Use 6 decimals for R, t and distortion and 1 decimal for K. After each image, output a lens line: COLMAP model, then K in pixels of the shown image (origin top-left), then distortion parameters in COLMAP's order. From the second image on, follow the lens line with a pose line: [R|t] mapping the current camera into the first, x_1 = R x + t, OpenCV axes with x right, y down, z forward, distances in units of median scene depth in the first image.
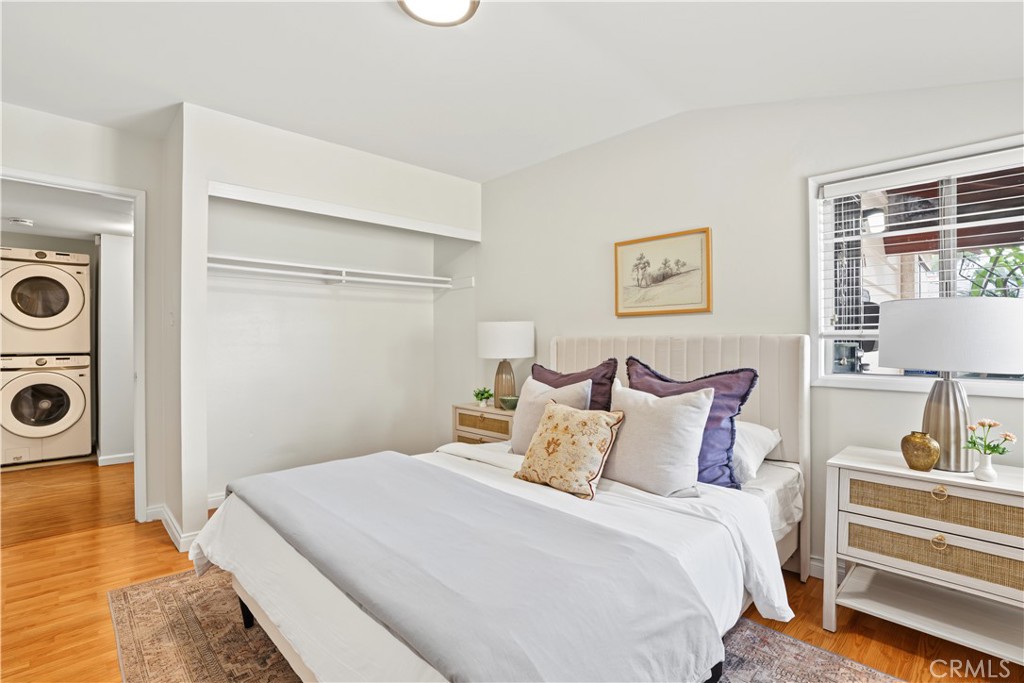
lens RADIAL K [[480.3, 0, 527.4], [0, 480.3, 343.8], [0, 0, 1]] dist [0.001068, 0.000567]
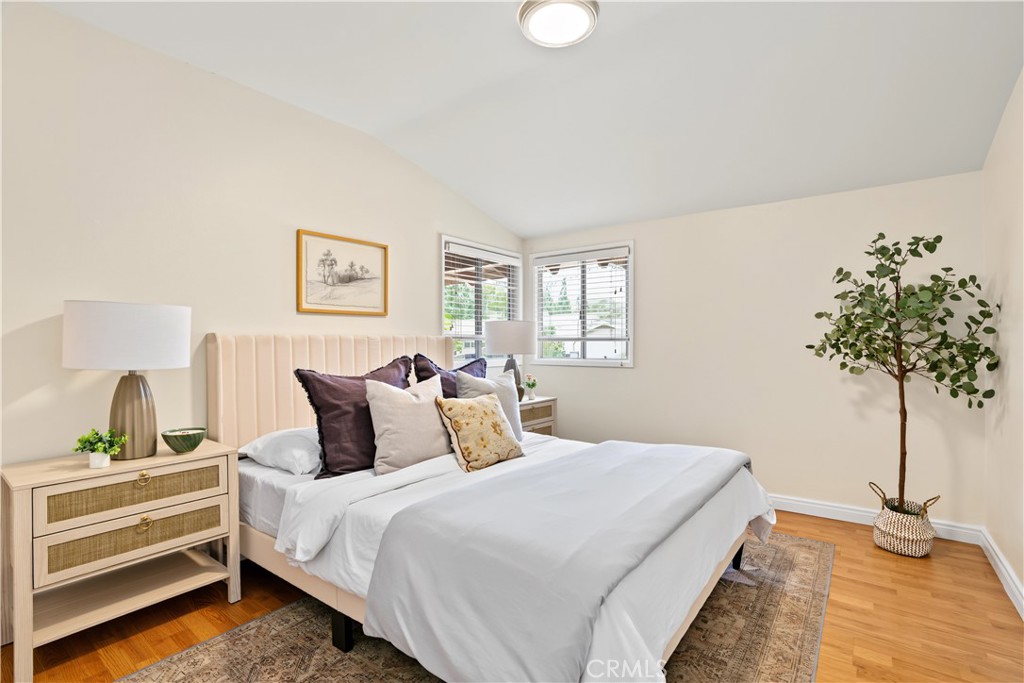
lens RADIAL K [[482.7, 0, 511.2], [0, 482.7, 344.3], [0, 0, 1]] dist [-0.042425, 0.000870]
pose [[-0.139335, -0.007927, 0.990214, -0.774902], [0.004545, 0.999952, 0.008644, -0.002935], [-0.990235, 0.005705, -0.139292, 0.766079]]
